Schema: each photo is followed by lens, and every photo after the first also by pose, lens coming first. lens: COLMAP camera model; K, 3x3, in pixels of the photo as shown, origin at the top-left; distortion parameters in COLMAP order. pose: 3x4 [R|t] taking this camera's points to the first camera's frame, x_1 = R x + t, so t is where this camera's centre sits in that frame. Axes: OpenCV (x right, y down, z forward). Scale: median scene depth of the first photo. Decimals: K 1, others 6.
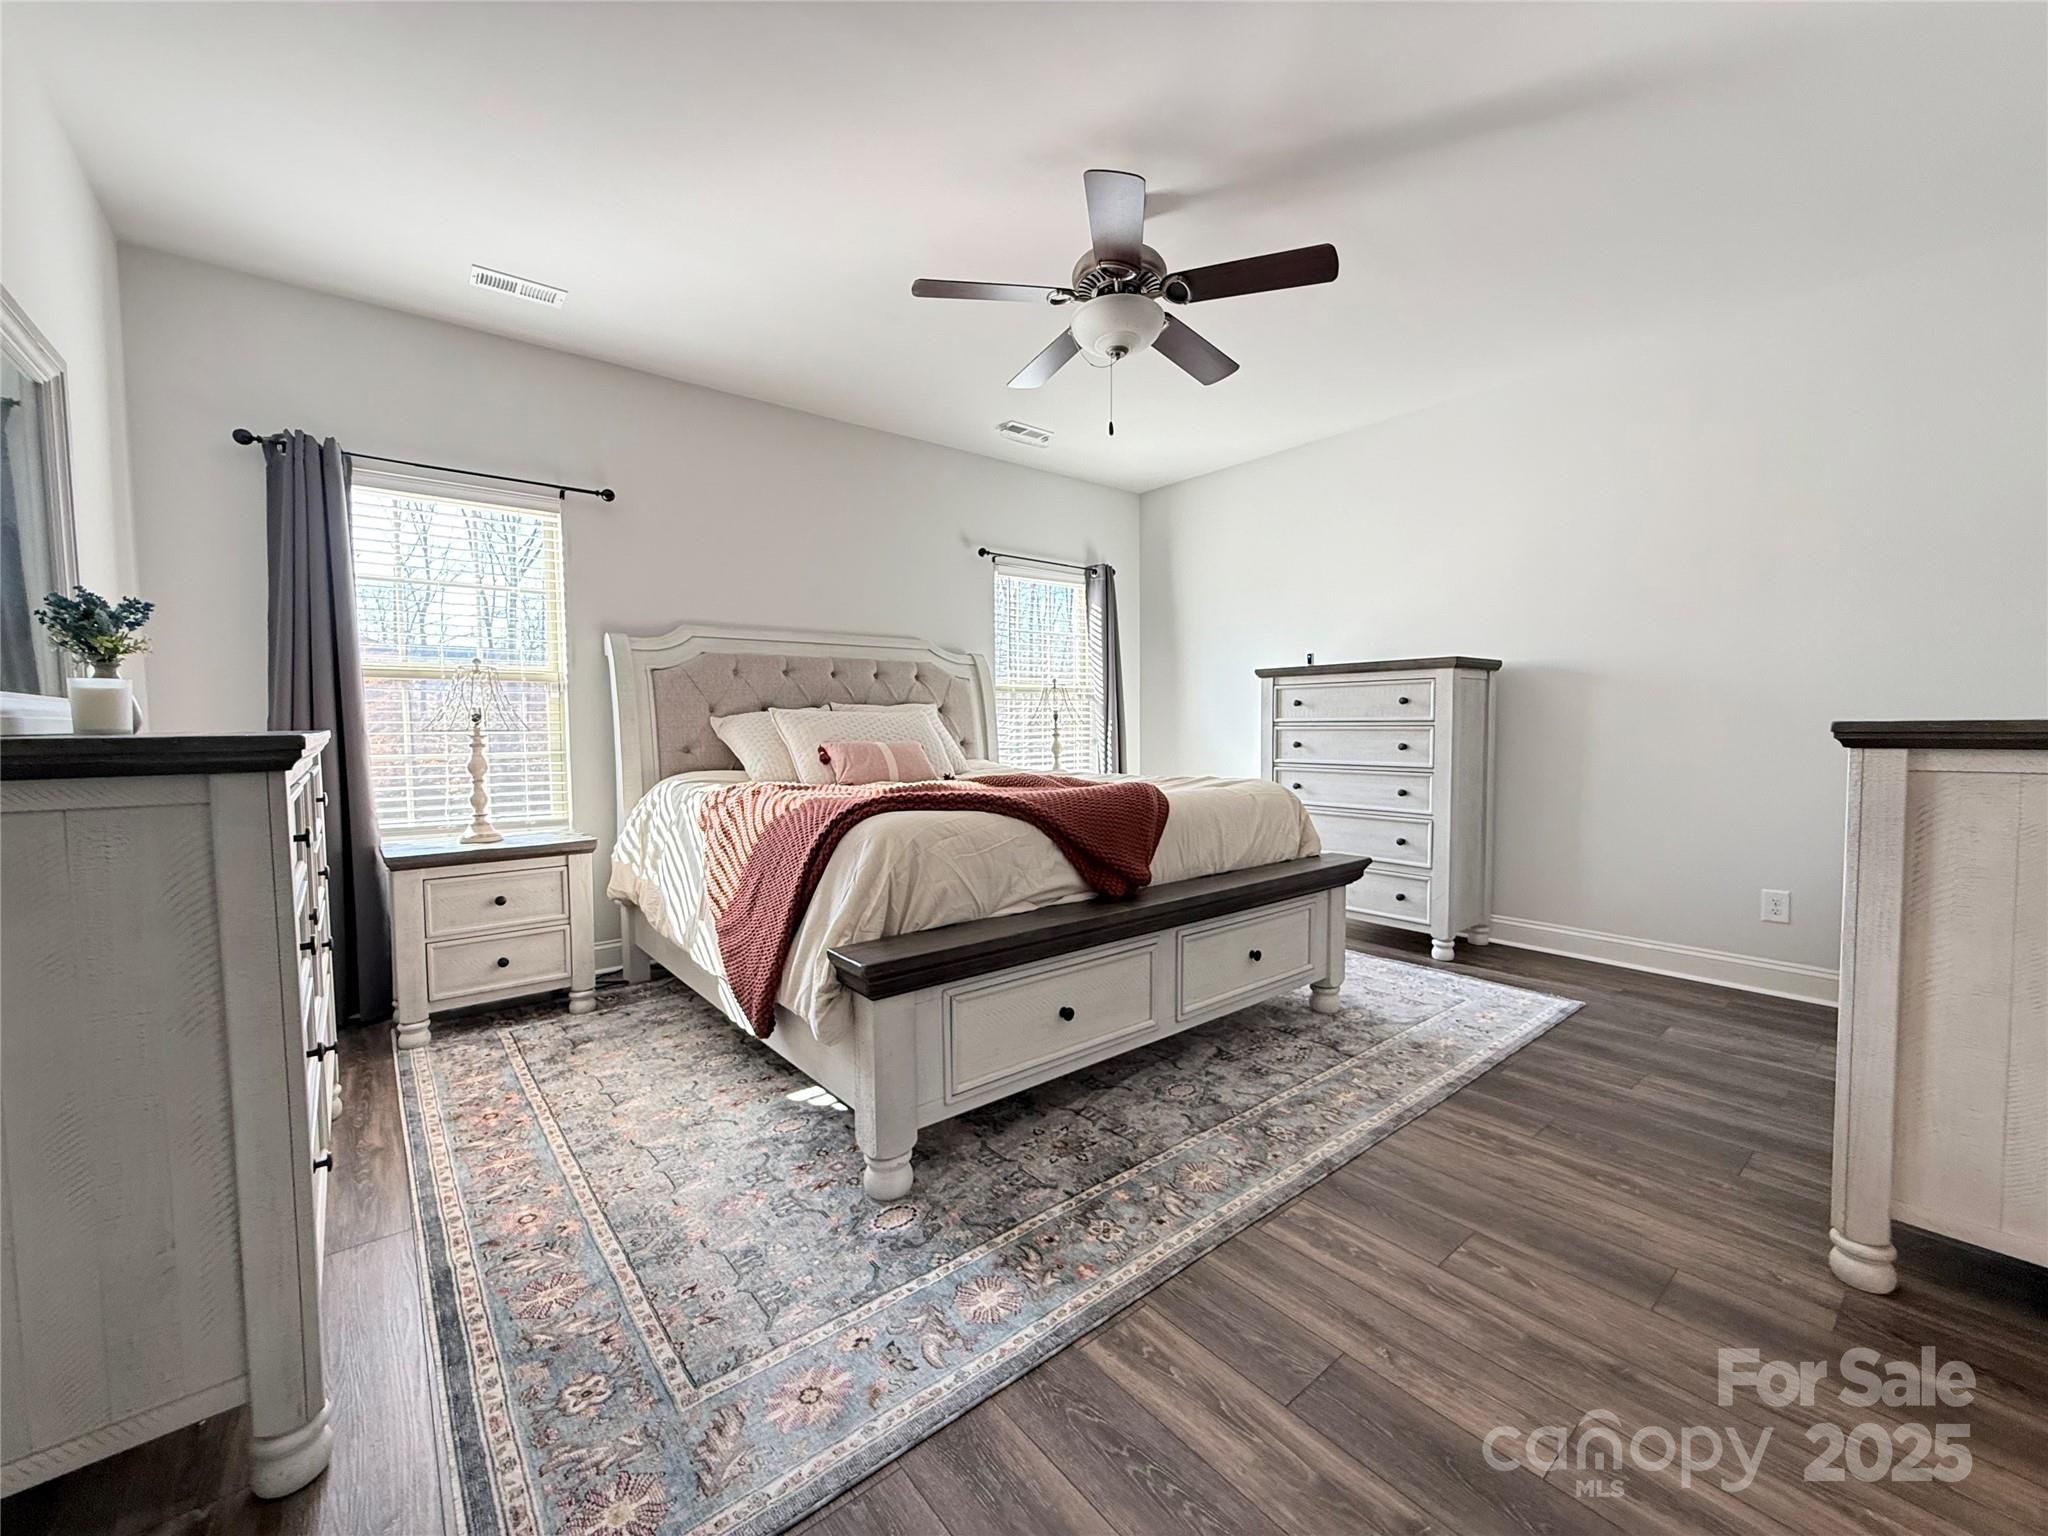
lens RADIAL K [[817.7, 0, 1019.8], [0, 817.7, 766.8], [0, 0, 1]] dist [-0.002330, 0.000128]
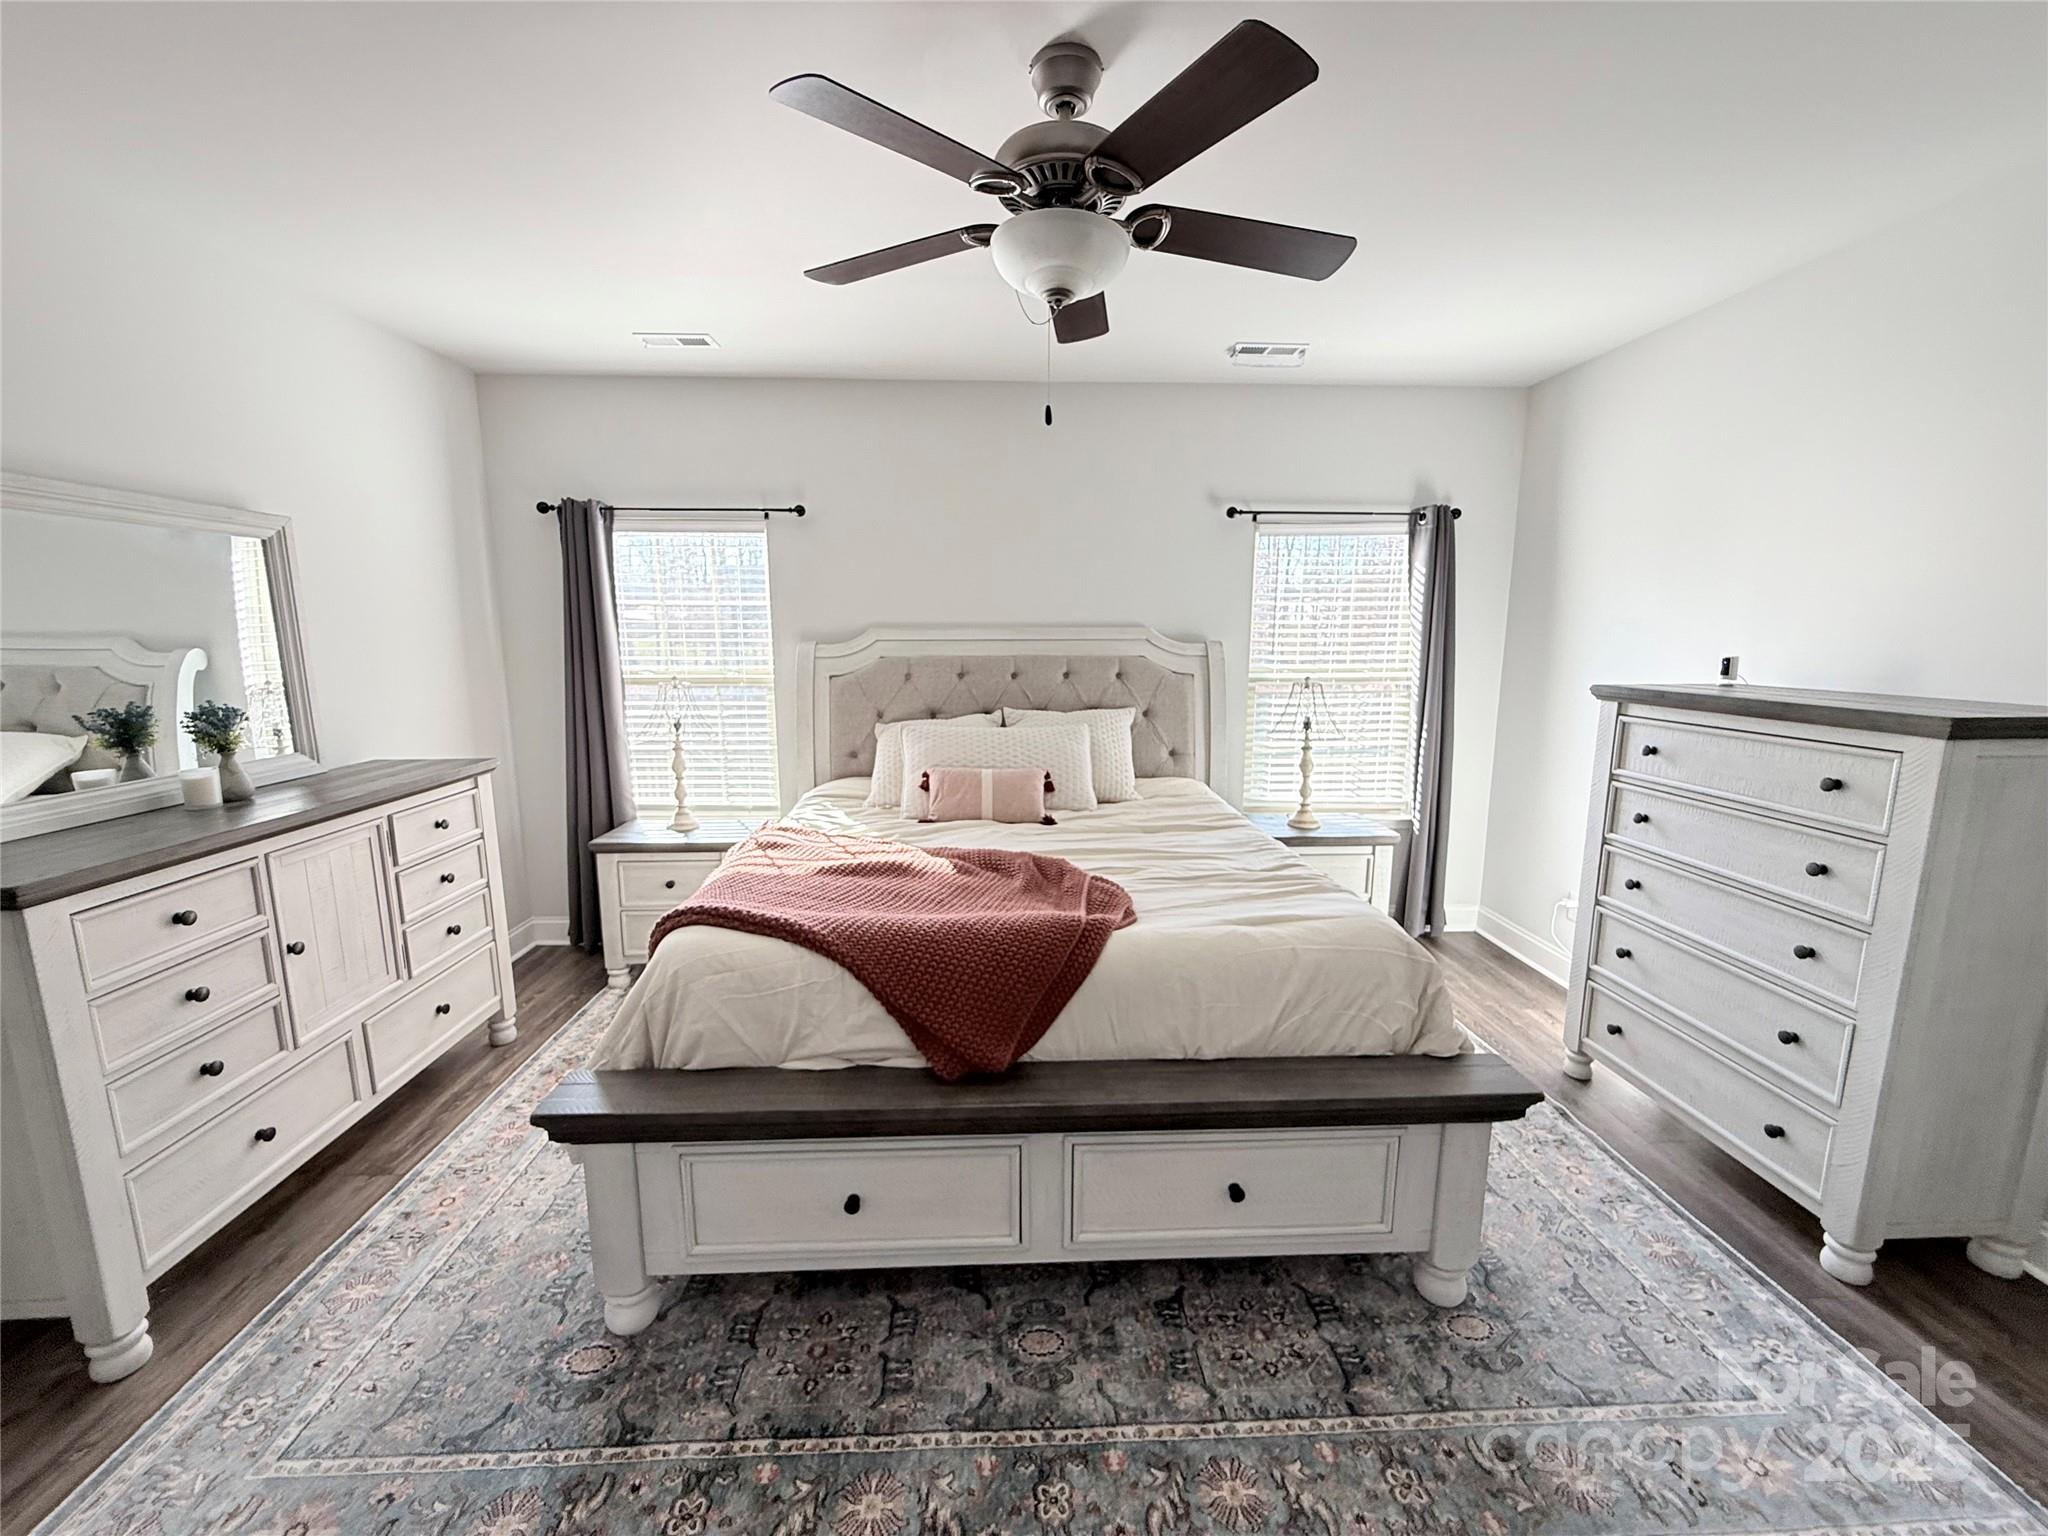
lens RADIAL K [[817.7, 0, 1019.8], [0, 817.7, 766.8], [0, 0, 1]] dist [-0.002330, 0.000128]
pose [[0.802762, 0.106068, -0.586790, 0.449979], [-0.037945, 0.991145, 0.127248, -0.174625], [0.595090, -0.079884, 0.799679, 0.345703]]
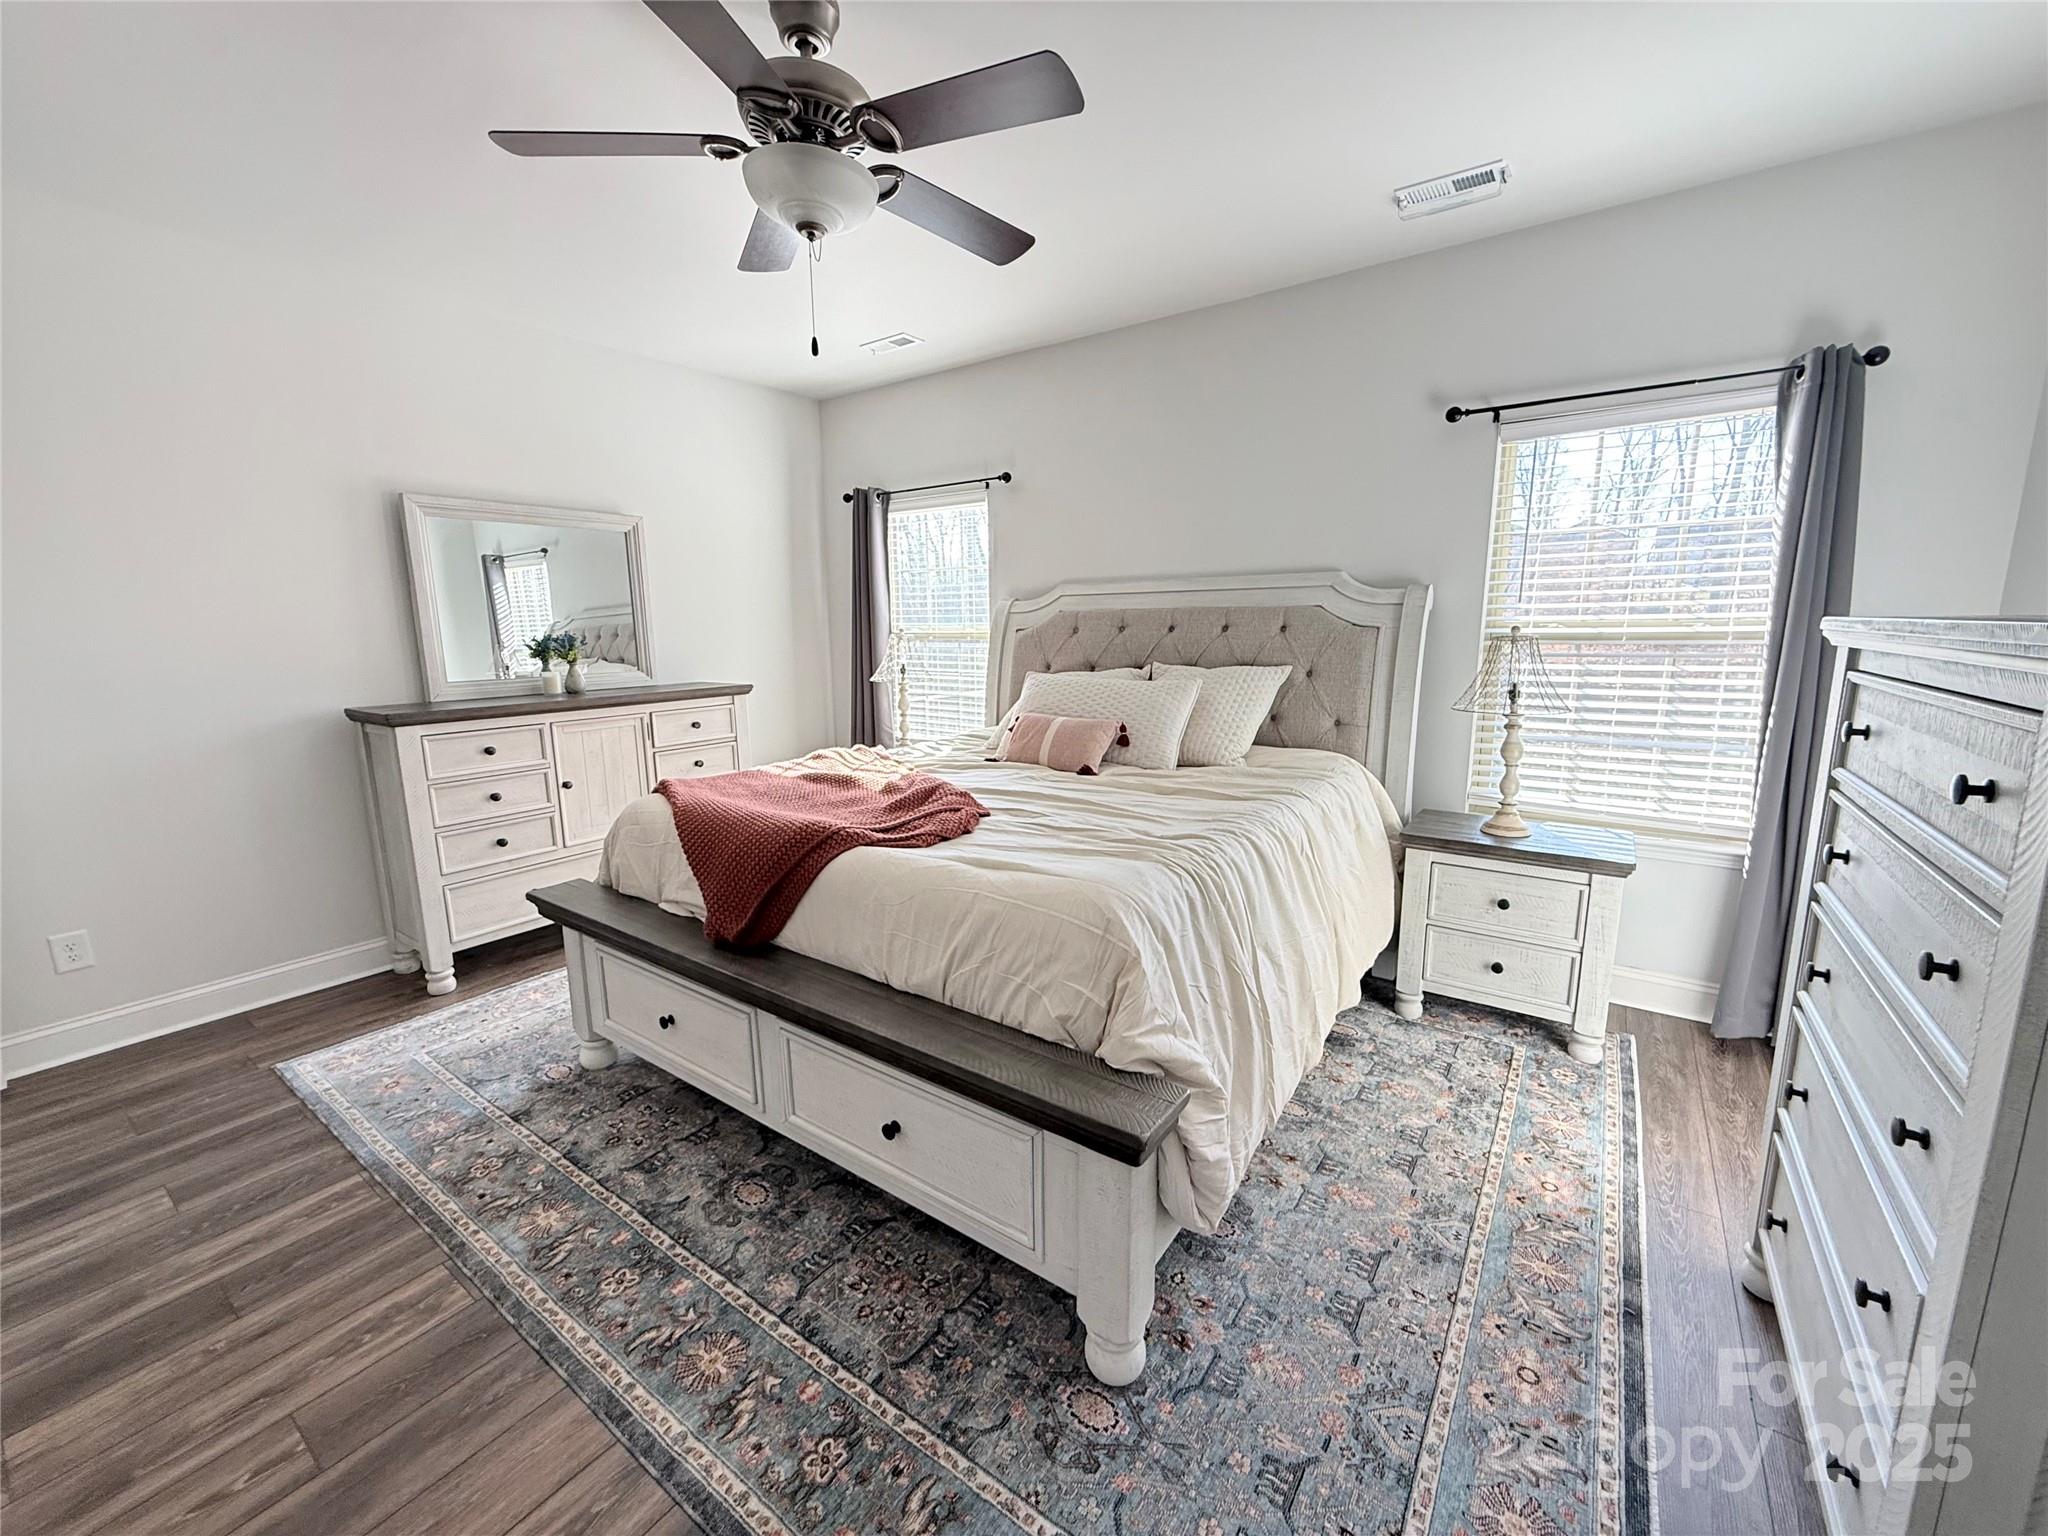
lens RADIAL K [[816.3, 0, 1022.0], [0, 816.3, 767.7], [0, 0, 1]] dist [-0.000889, -0.000024]
pose [[0.265272, 0.175191, -0.948124, 0.784471], [-0.042370, 0.984522, 0.170062, -0.147111], [0.963242, -0.004941, 0.268589, 0.831960]]
